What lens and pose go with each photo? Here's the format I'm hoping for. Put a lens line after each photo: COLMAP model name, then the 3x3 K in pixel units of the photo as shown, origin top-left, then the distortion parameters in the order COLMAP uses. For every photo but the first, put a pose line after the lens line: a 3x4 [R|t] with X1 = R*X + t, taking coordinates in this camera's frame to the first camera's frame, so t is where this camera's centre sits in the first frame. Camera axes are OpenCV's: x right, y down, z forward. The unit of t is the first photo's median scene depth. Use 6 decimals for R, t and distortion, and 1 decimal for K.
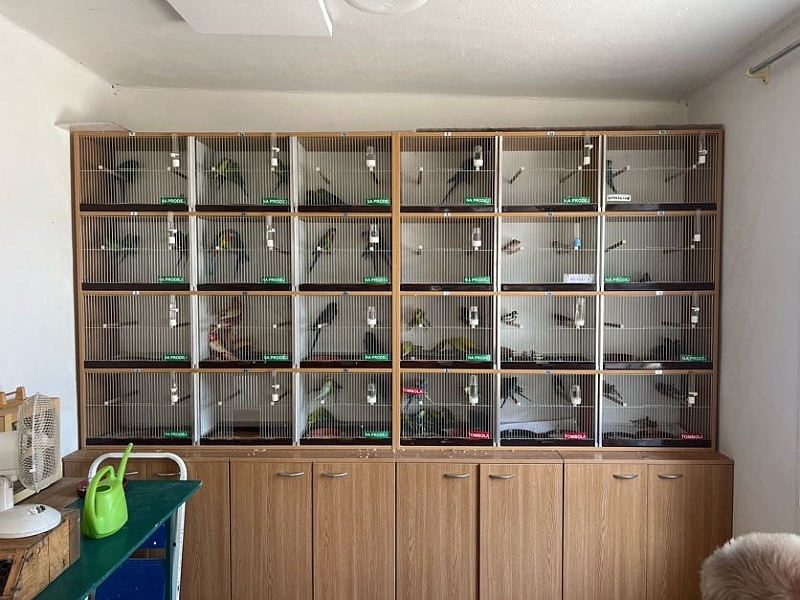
lens RADIAL K [[610.1, 0, 401.0], [0, 610.1, 298.9], [0, 0, 1]] dist [0.002820, -0.000270]
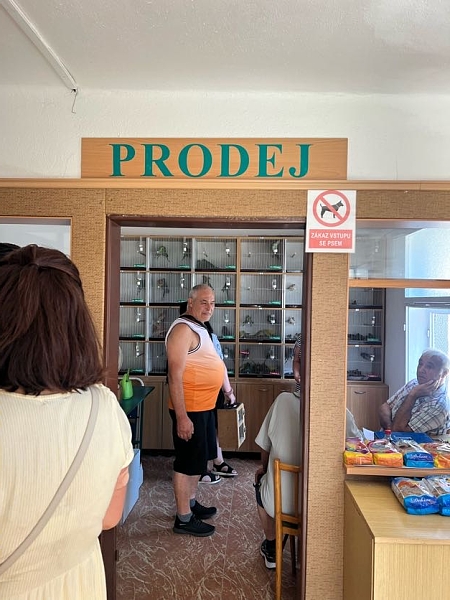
lens RADIAL K [[457.6, 0, 228.7], [0, 457.6, 300.4], [0, 0, 1]] dist [0.002820, -0.000270]
pose [[0.999648, 0.014646, -0.022105, -0.004783], [-0.015298, 0.999444, -0.029614, 0.011828], [0.021659, 0.029941, 0.999317, -0.660132]]
